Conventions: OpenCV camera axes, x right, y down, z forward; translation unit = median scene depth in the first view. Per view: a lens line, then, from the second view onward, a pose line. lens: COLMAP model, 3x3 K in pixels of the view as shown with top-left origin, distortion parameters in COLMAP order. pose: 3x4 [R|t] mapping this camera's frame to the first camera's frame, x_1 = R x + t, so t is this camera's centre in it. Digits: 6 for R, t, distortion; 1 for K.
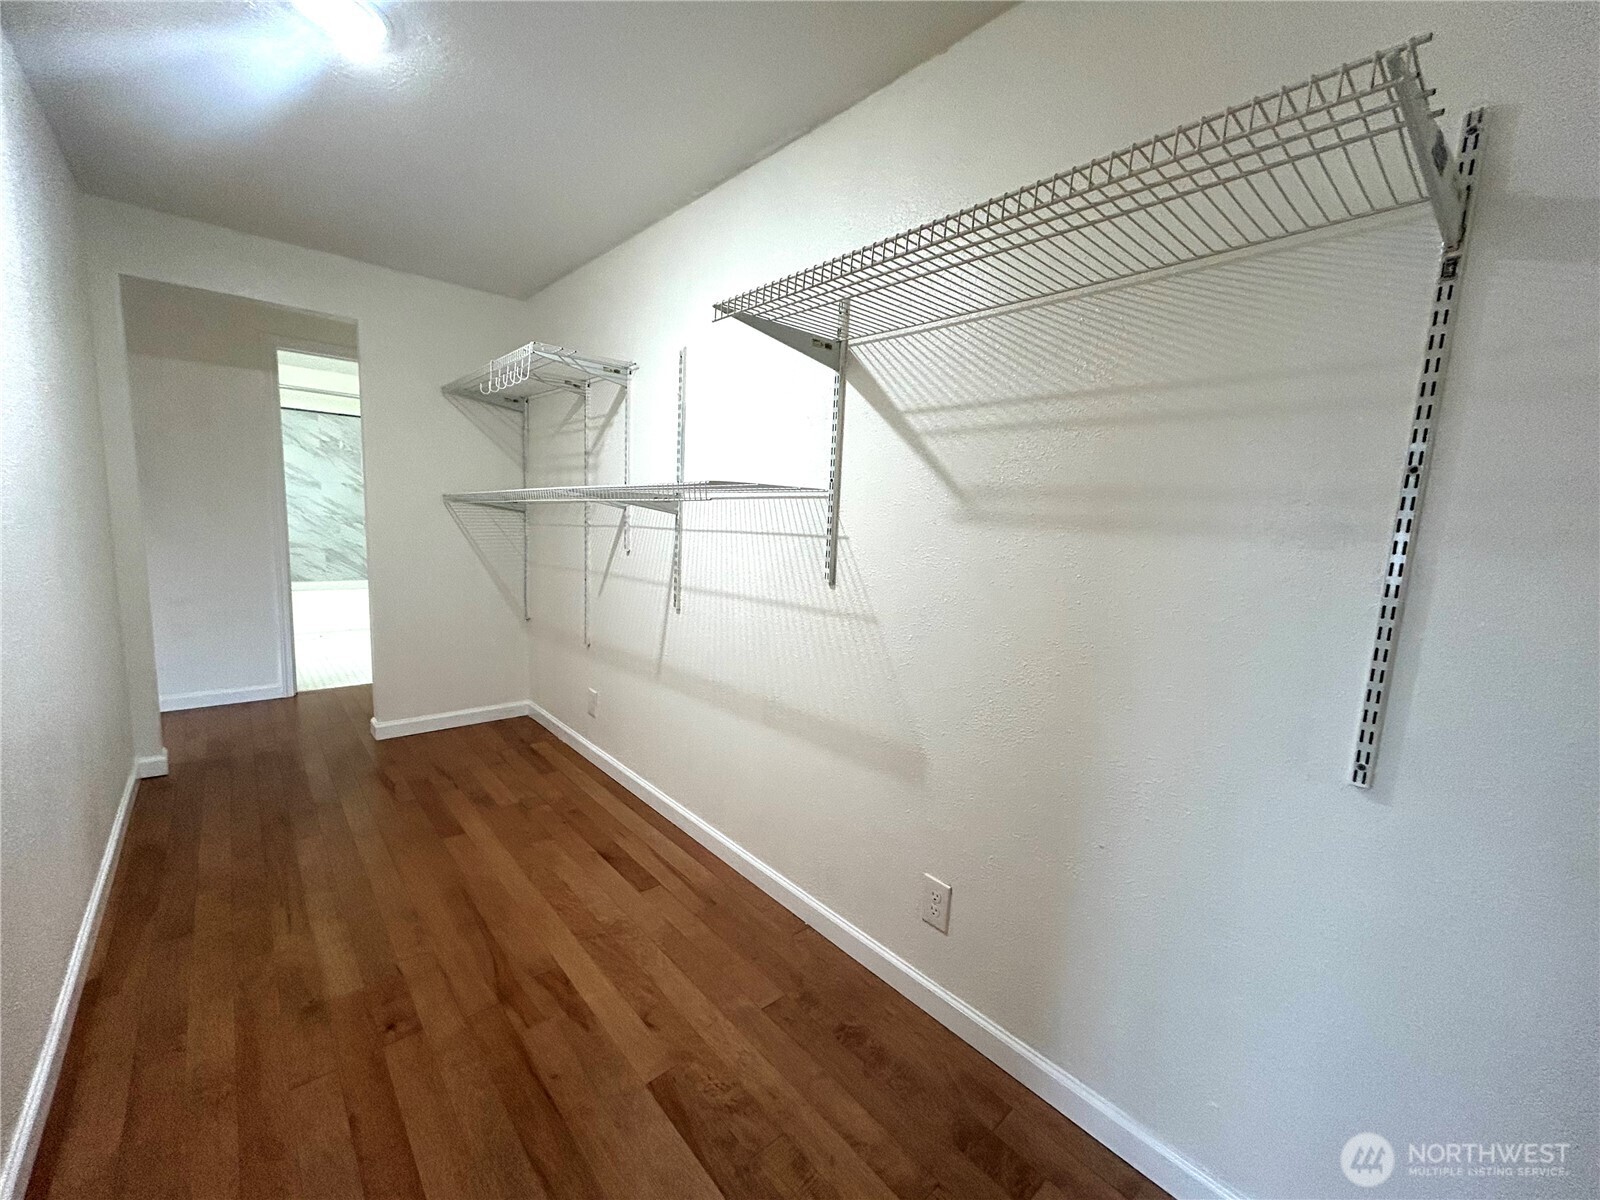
lens RADIAL K [[642.0, 0, 794.9], [0, 642.0, 599.5], [0, 0, 1]] dist [-0.000164, 0.000286]
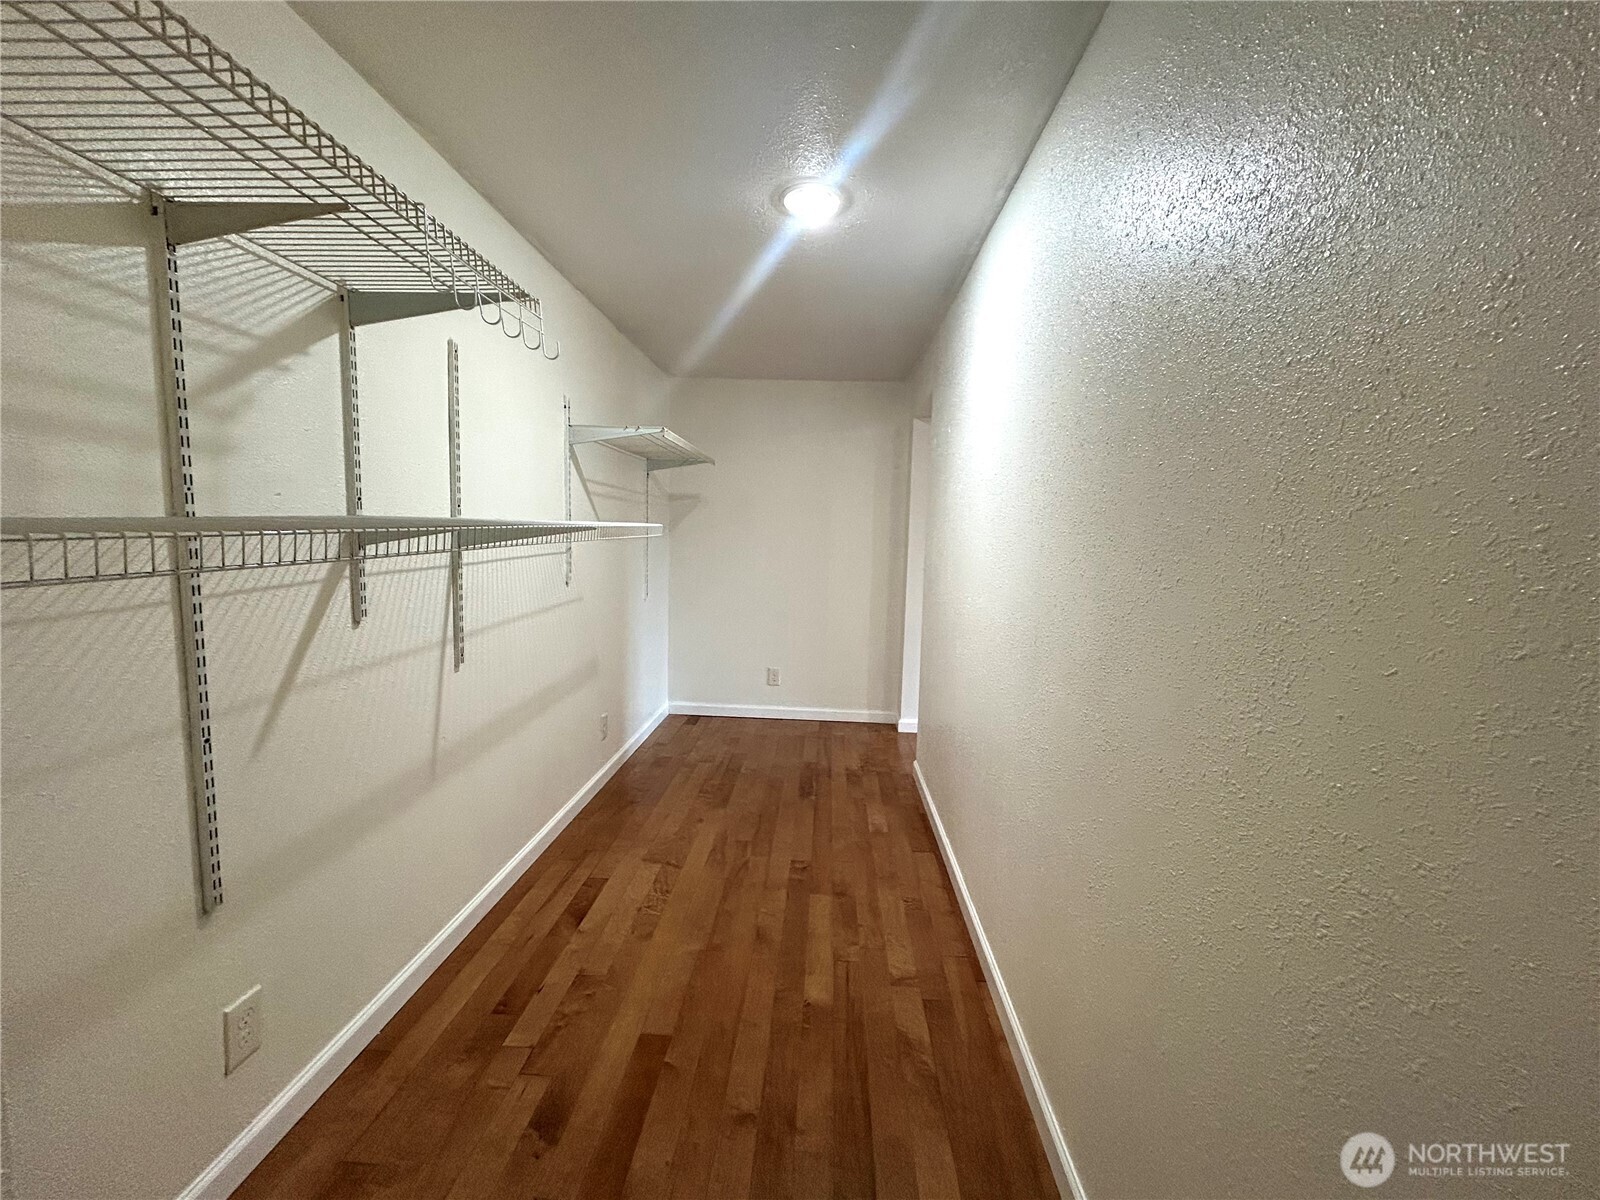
lens RADIAL K [[642.0, 0, 799.6], [0, 642.0, 599.6], [0, 0, 1]] dist [-0.000164, 0.000286]
pose [[-0.718302, -0.130890, 0.683308, -1.100875], [0.038495, 0.973162, 0.226880, -0.247028], [-0.694666, 0.189272, -0.693985, 1.344703]]
